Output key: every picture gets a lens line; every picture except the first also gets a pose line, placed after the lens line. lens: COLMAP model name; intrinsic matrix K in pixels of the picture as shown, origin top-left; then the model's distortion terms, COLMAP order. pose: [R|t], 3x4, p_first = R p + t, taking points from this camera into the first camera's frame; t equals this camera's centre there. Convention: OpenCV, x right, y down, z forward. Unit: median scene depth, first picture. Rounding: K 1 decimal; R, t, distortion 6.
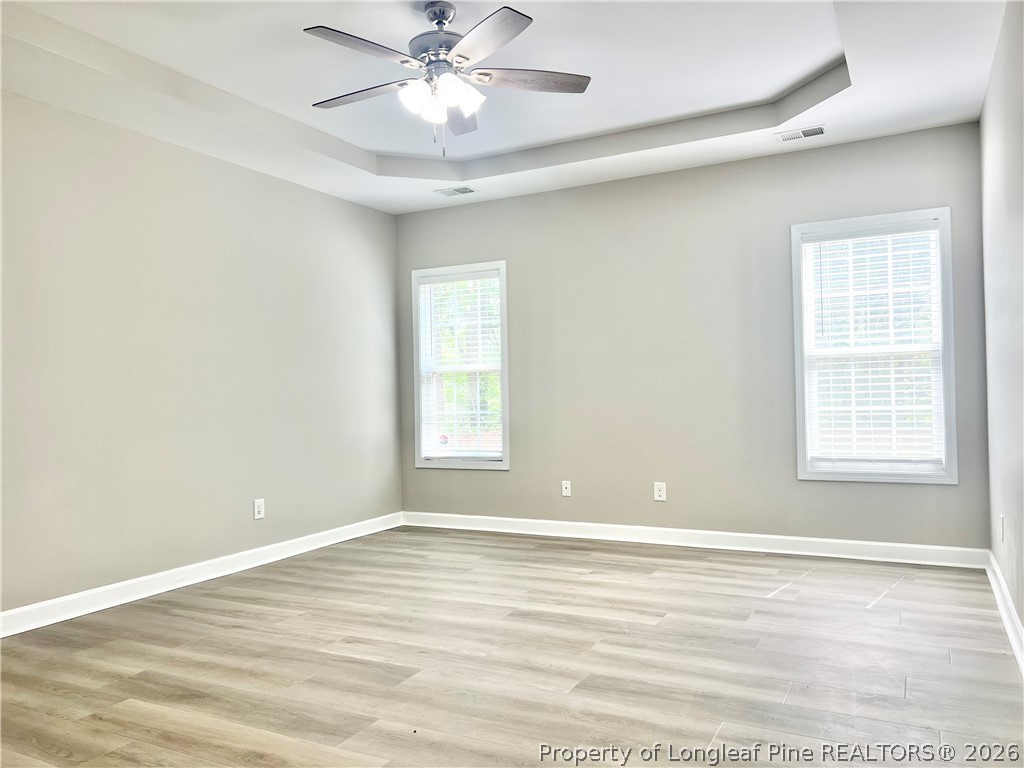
lens RADIAL K [[774.7, 0, 508.0], [0, 774.7, 376.4], [0, 0, 1]] dist [0.070615, -0.075484]
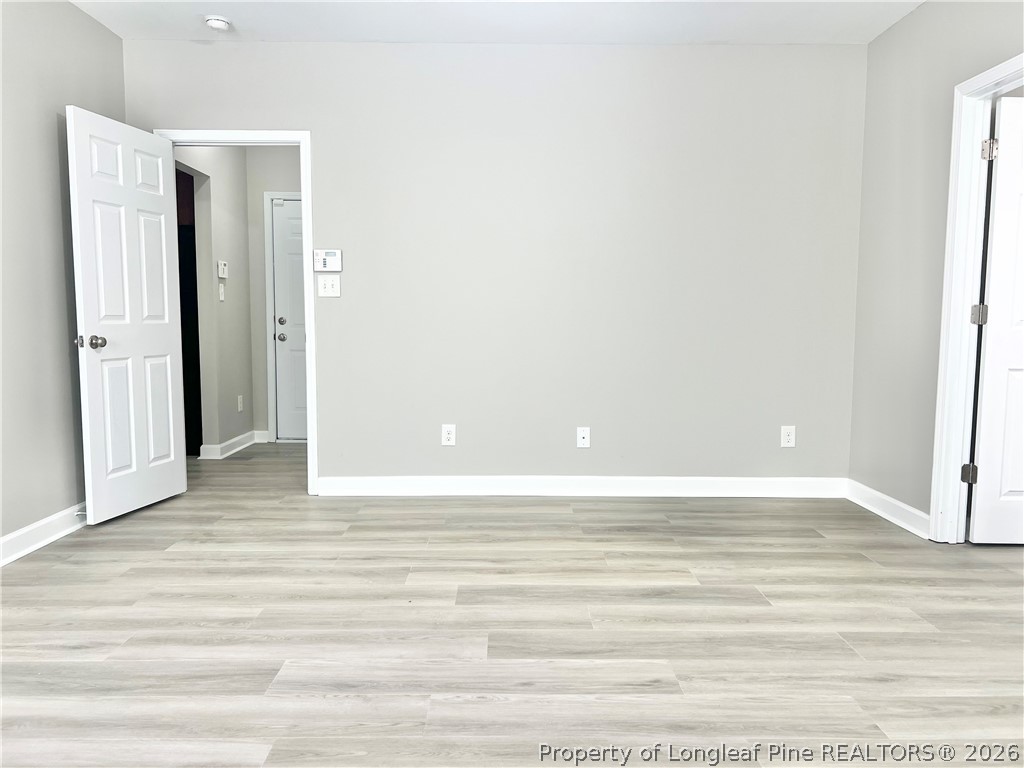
lens RADIAL K [[772.4, 0, 512.9], [0, 772.4, 392.2], [0, 0, 1]] dist [0.028713, -0.008955]
pose [[-0.876698, 0.066430, -0.476432, 0.210796], [0.027412, 0.995708, 0.088393, 0.039528], [0.480260, 0.064435, -0.874756, 1.598183]]
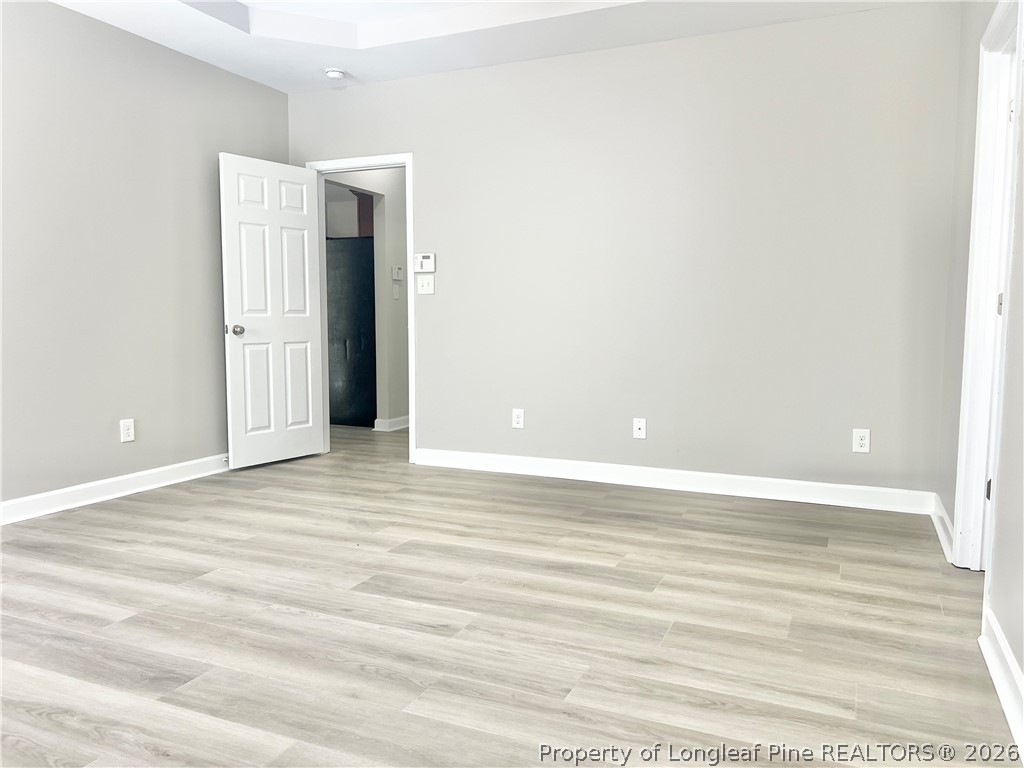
lens RADIAL K [[768.9, 0, 512.5], [0, 768.9, 387.4], [0, 0, 1]] dist [0.054569, -0.059672]
pose [[-0.997133, 0.027103, -0.070647, -0.236306], [0.021902, 0.997063, 0.073385, 0.063348], [0.072428, 0.071627, -0.994798, 1.840775]]
